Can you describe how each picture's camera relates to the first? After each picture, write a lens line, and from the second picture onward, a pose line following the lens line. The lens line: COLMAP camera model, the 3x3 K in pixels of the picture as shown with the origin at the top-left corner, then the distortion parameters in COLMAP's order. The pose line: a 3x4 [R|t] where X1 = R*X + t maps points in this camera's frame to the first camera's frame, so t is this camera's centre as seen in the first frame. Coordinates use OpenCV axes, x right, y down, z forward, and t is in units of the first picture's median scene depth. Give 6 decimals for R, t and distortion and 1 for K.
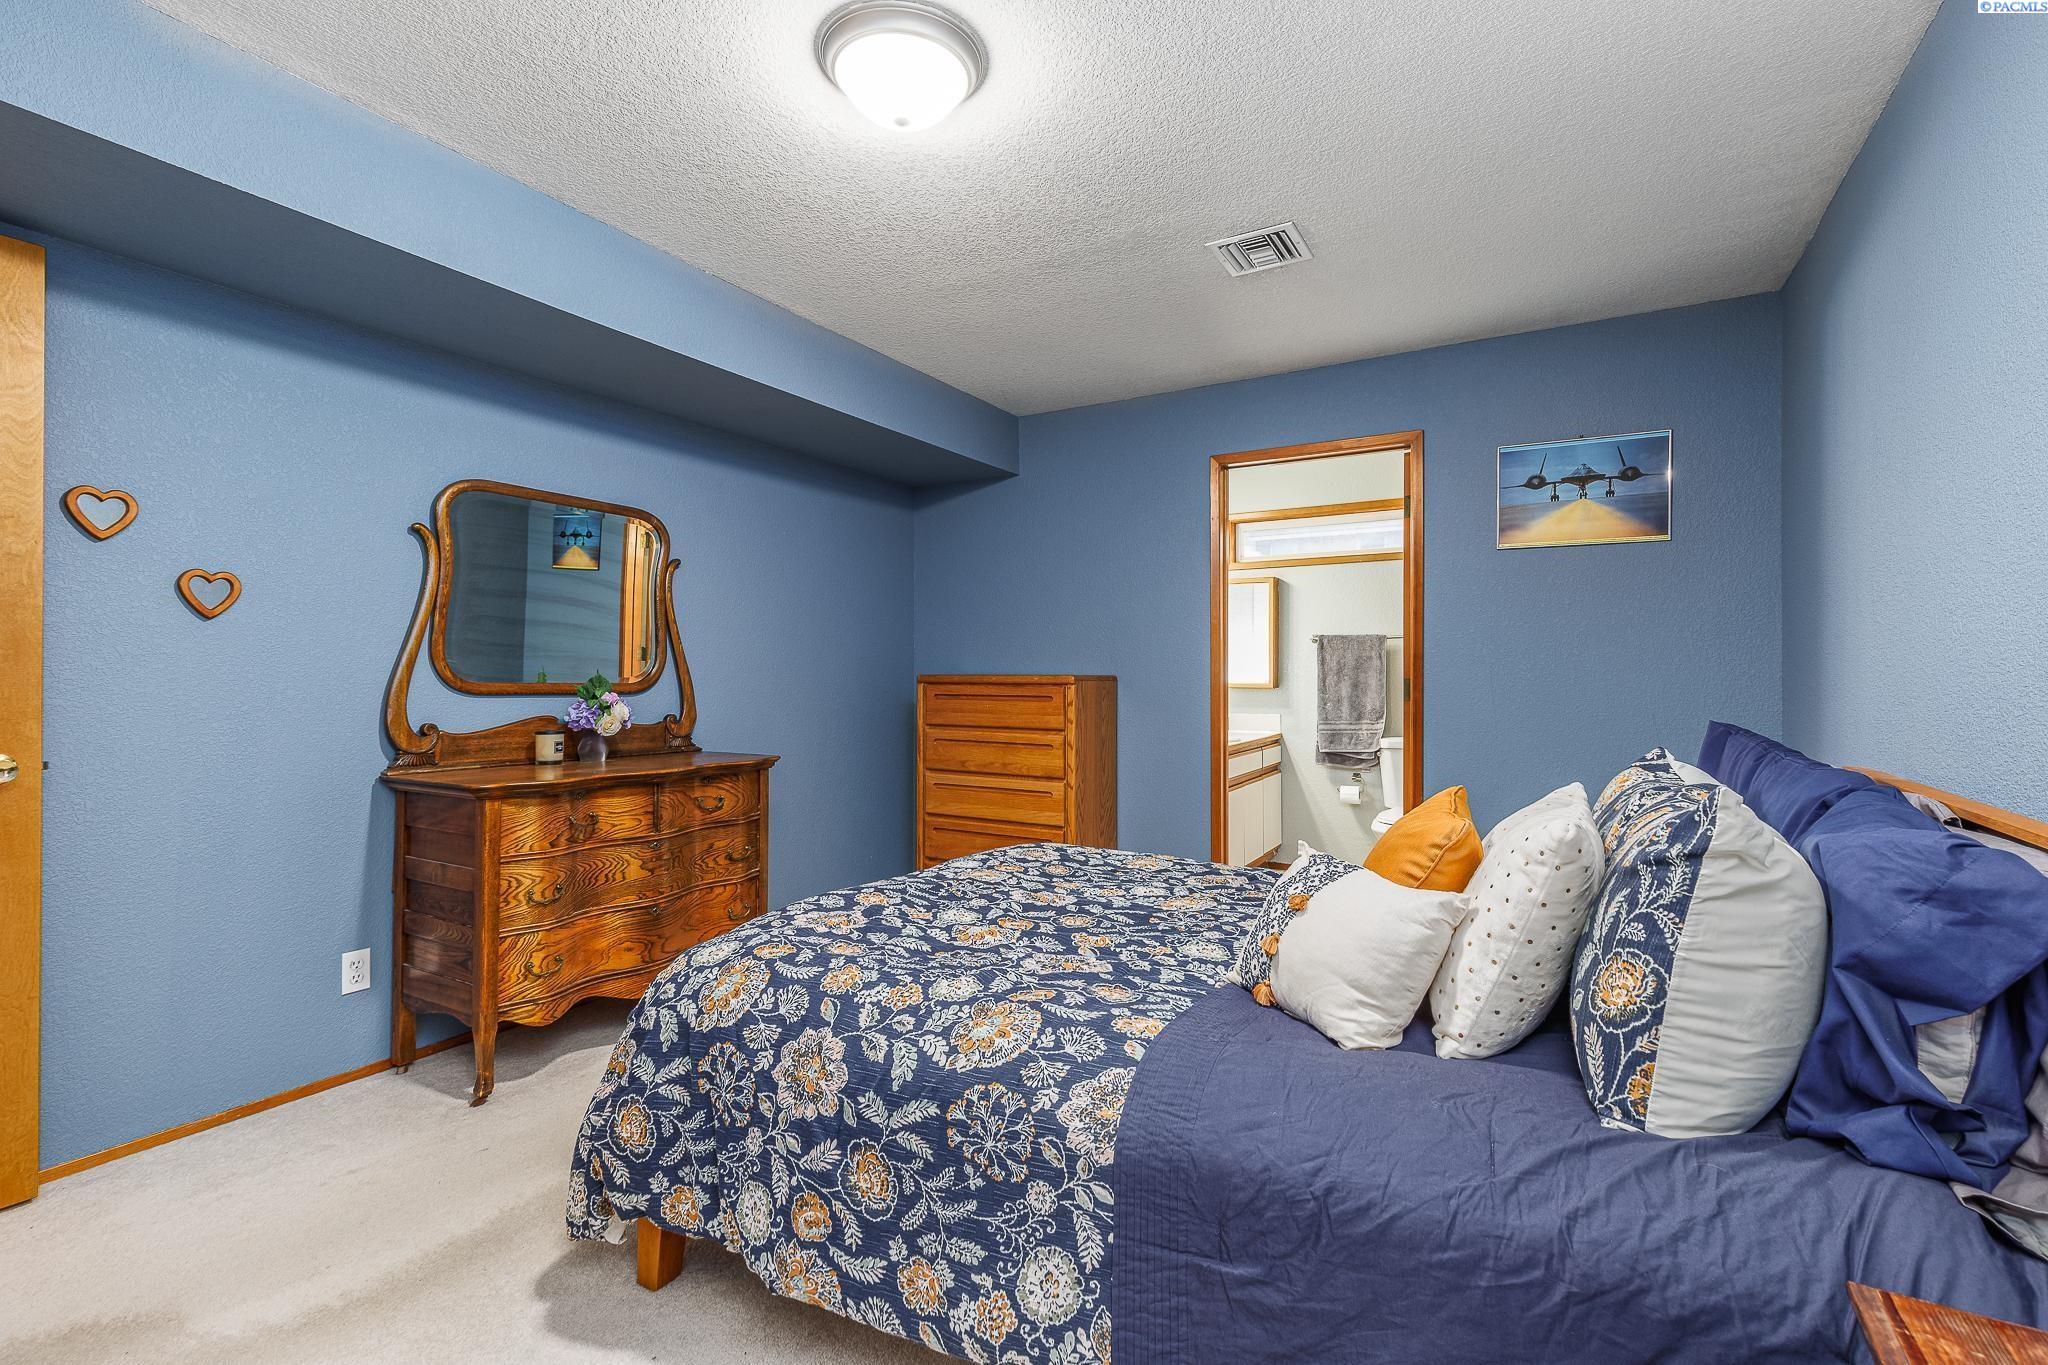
lens RADIAL K [[919.3, 0, 1016.2], [0, 919.3, 666.7], [0, 0, 1]] dist [0.002274, 0.000927]
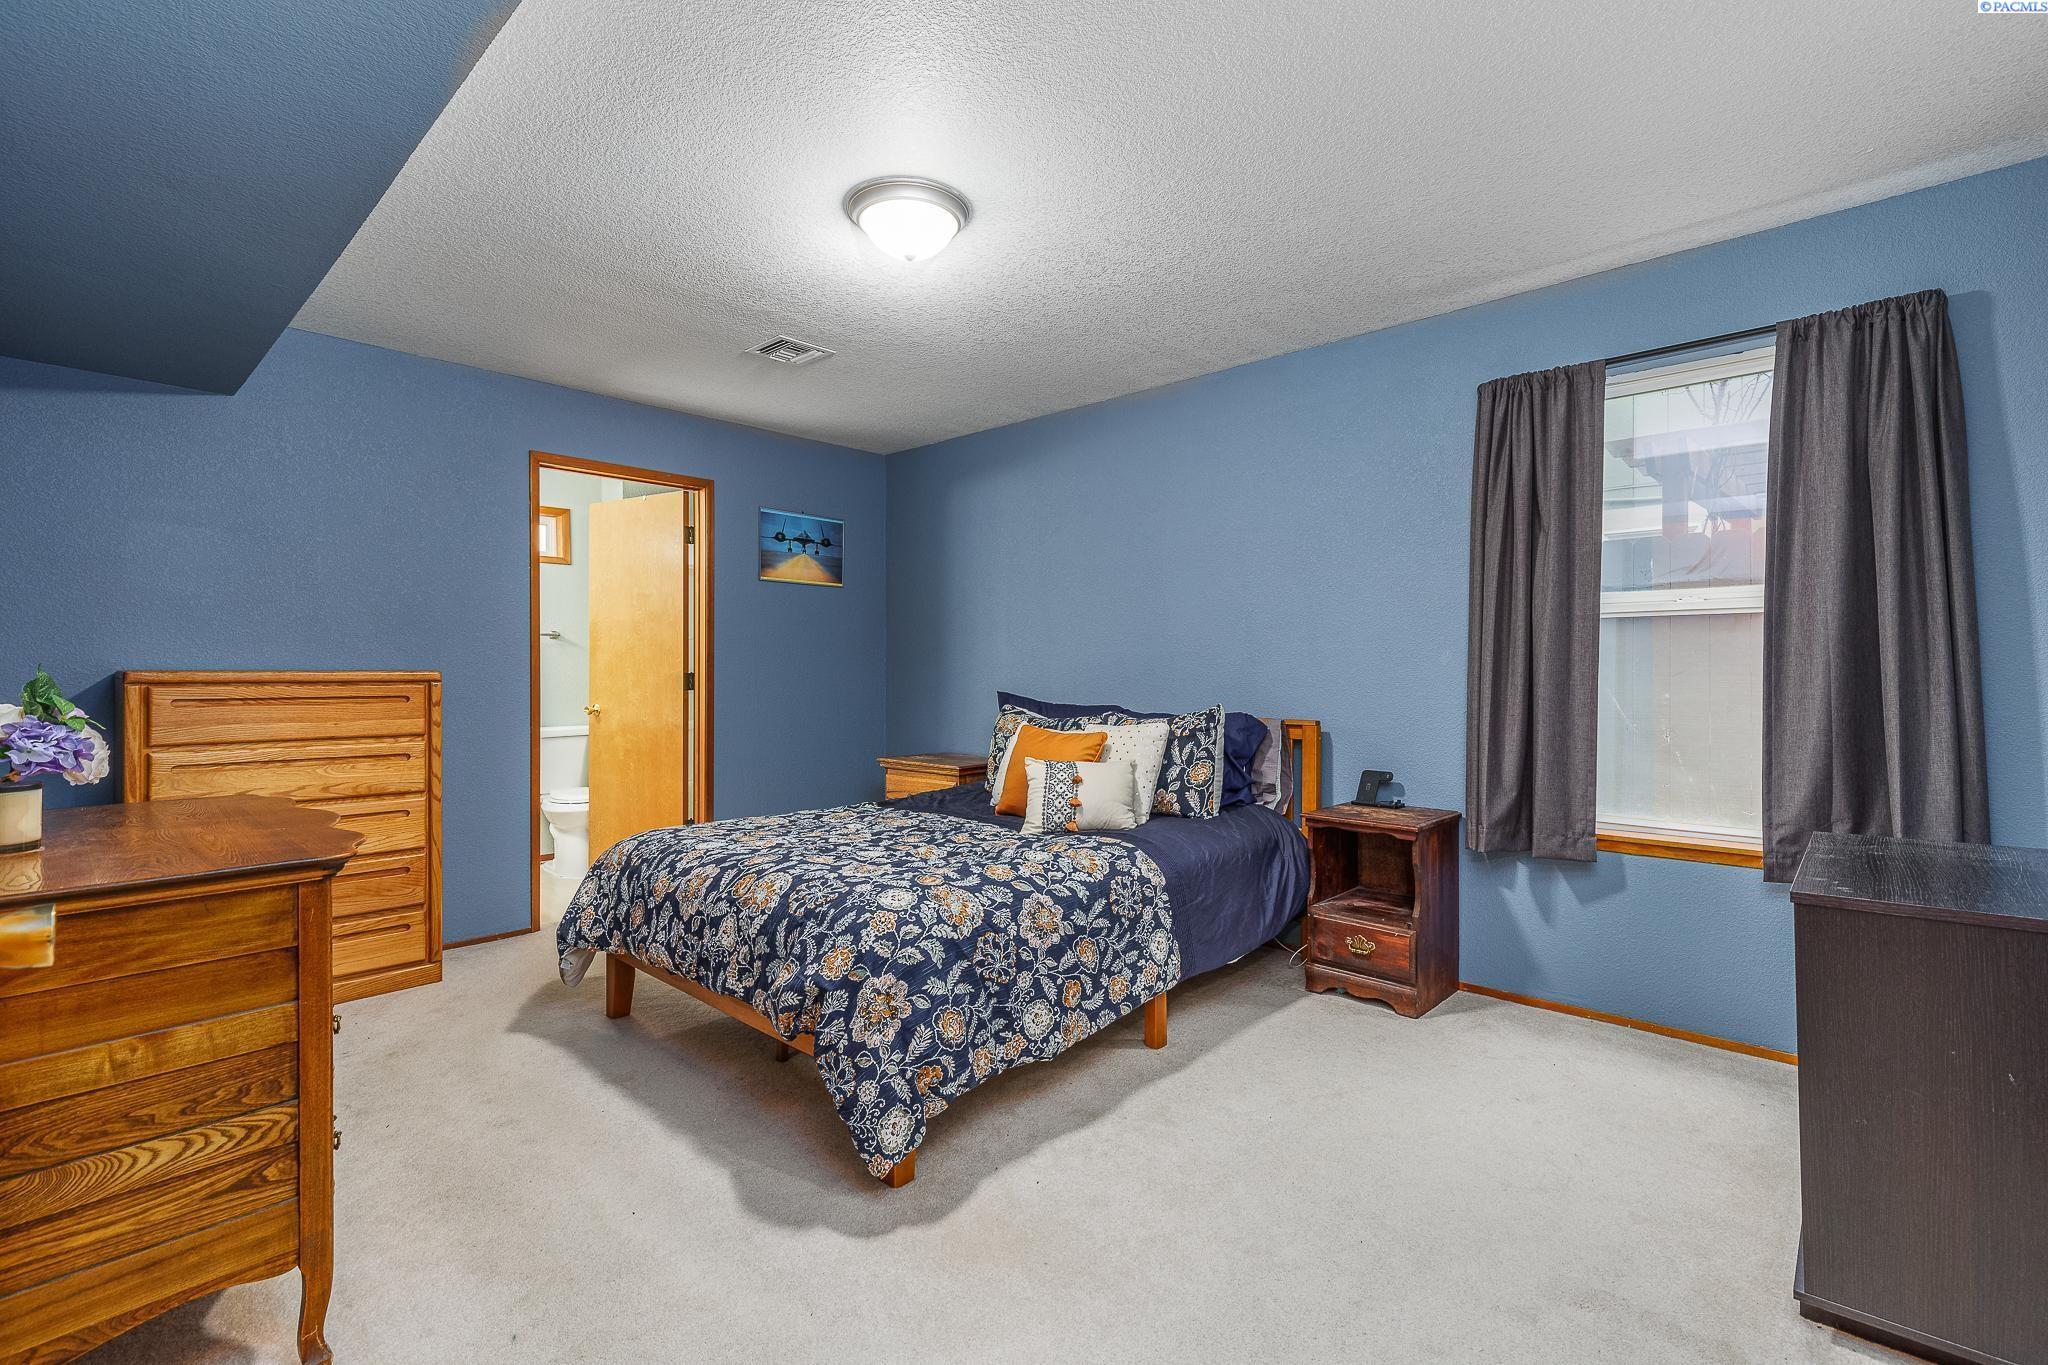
lens RADIAL K [[919.3, 0, 1024.0], [0, 919.3, 682.6], [0, 0, 1]] dist [0.002274, 0.000927]
pose [[0.211019, -0.015571, 0.977358, -1.665851], [-0.006106, 0.999833, 0.017248, 0.006039], [-0.977463, -0.009607, 0.210889, 0.662122]]
